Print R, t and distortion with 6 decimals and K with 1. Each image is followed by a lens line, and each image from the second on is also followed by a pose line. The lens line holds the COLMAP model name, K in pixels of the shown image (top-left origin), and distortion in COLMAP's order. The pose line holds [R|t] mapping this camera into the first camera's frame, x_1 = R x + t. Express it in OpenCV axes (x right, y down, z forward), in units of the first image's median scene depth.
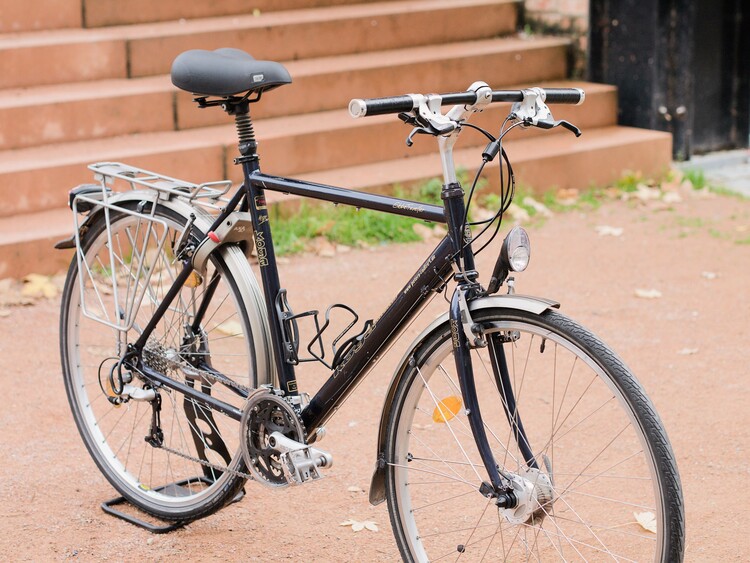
lens RADIAL K [[1984.0, 0, 375.0], [0, 1984.0, 281.5], [0, 0, 1]] dist [0.088390, 0.465747]
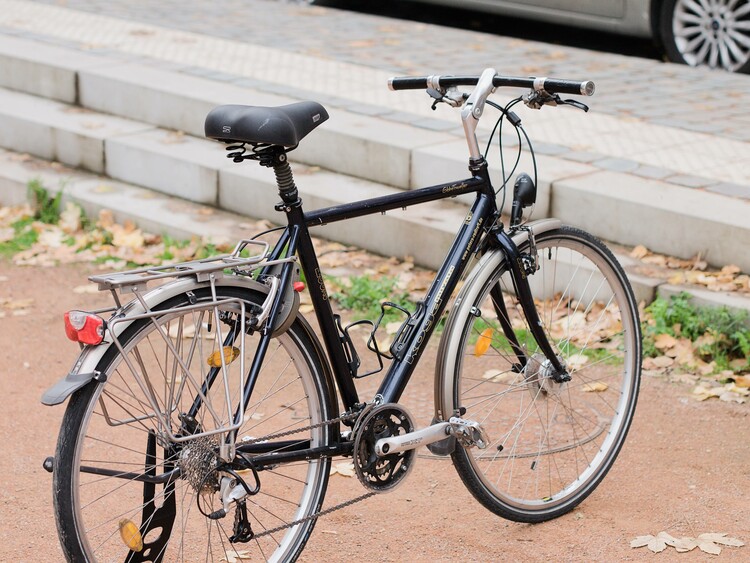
lens RADIAL K [[1984.0, 0, 375.0], [0, 1984.0, 281.5], [0, 0, 1]] dist [0.088390, 0.465747]
pose [[-0.009725, -0.229020, 0.973373, -1.046713], [0.244682, 0.943283, 0.224384, -0.238527], [-0.969555, 0.240349, 0.046863, 0.922561]]
